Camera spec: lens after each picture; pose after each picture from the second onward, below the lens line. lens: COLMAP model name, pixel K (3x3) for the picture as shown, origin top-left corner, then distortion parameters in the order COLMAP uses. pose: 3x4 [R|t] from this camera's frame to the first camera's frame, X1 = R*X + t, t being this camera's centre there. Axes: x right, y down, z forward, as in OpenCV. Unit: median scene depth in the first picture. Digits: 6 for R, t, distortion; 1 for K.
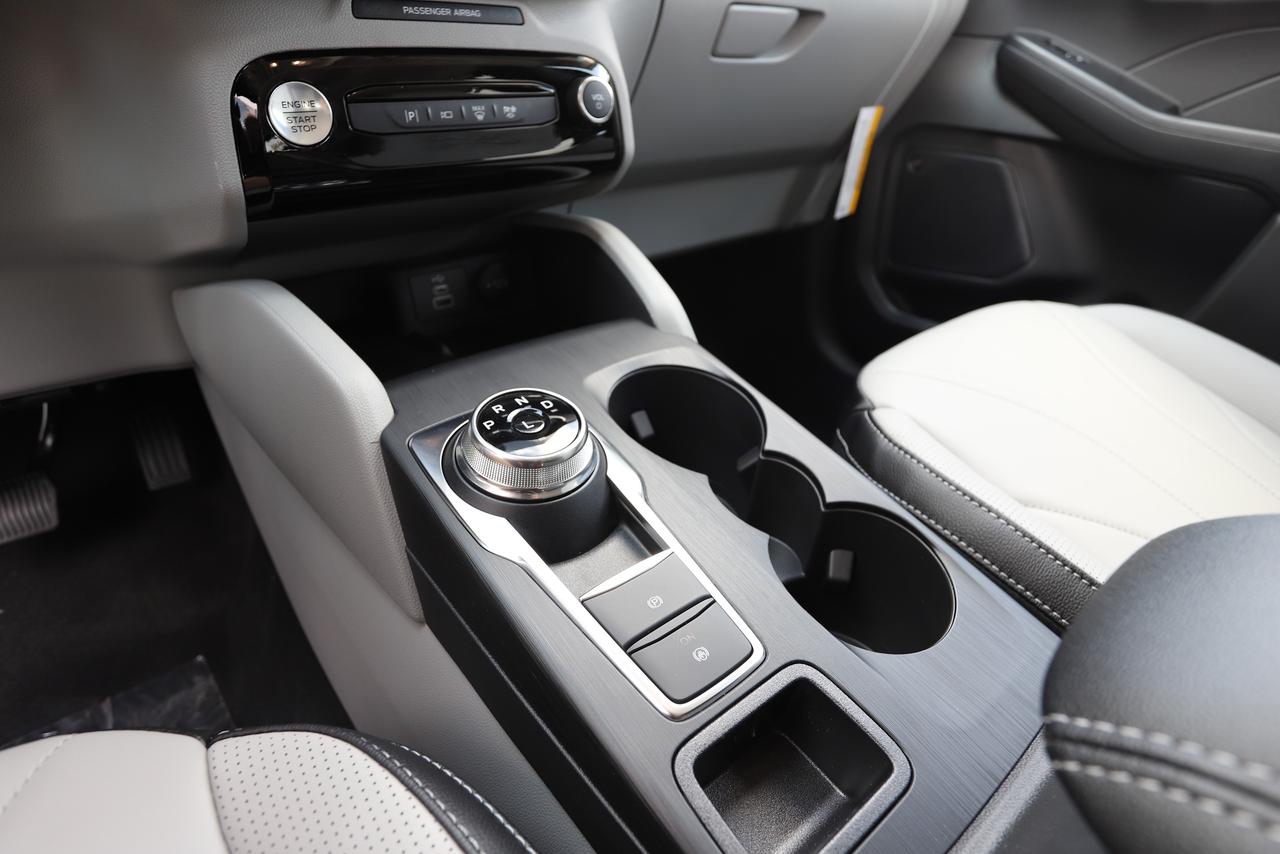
lens RADIAL K [[711.6, 0, 654.2], [0, 711.6, 402.4], [0, 0, 1]] dist [-0.047089, 0.001493]
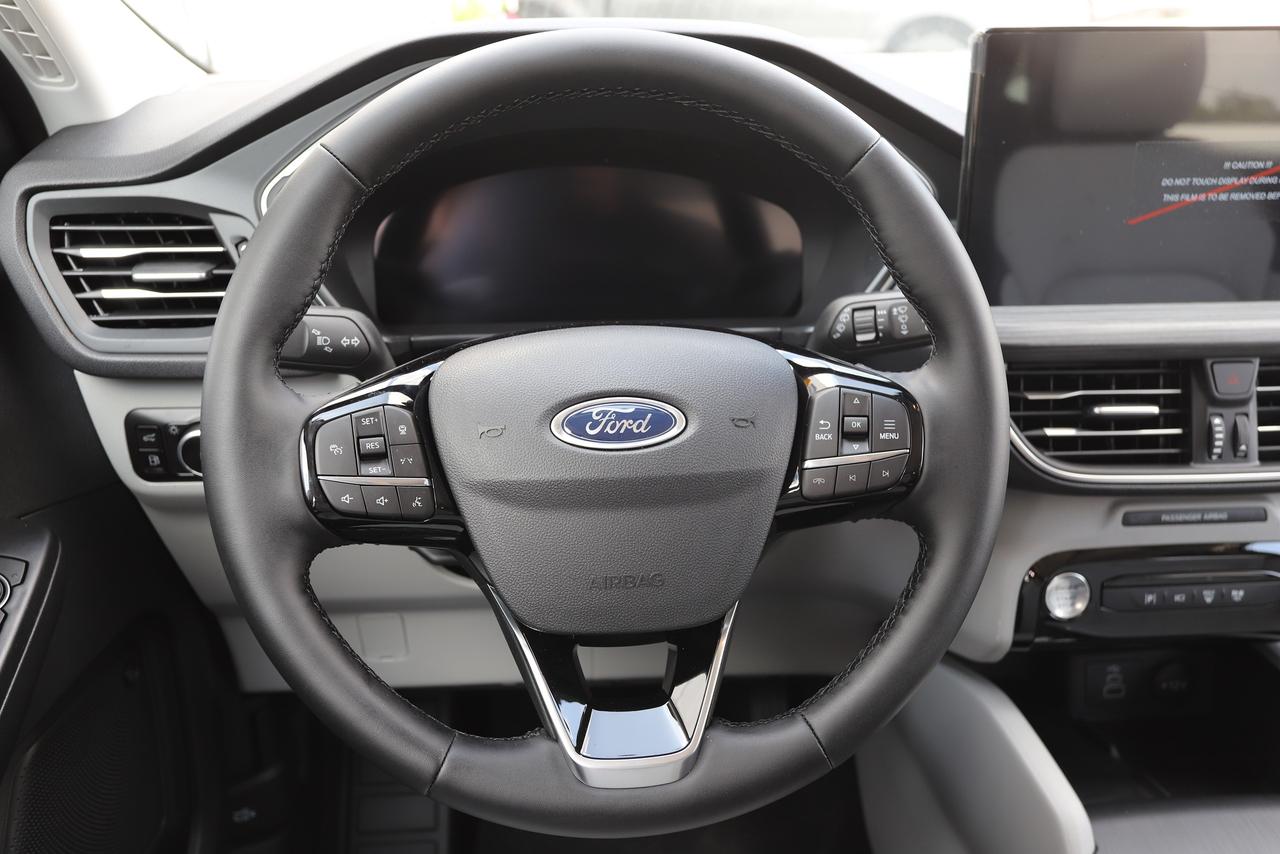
lens RADIAL K [[1120.2, 0, 638.4], [0, 1120.2, 424.5], [0, 0, 1]] dist [-0.016295, 0.004160]
pose [[0.818662, 0.158283, -0.552031, -0.048984], [-0.238684, 0.968088, -0.076389, -0.320217], [0.522324, 0.194298, 0.830317, -1.059663]]
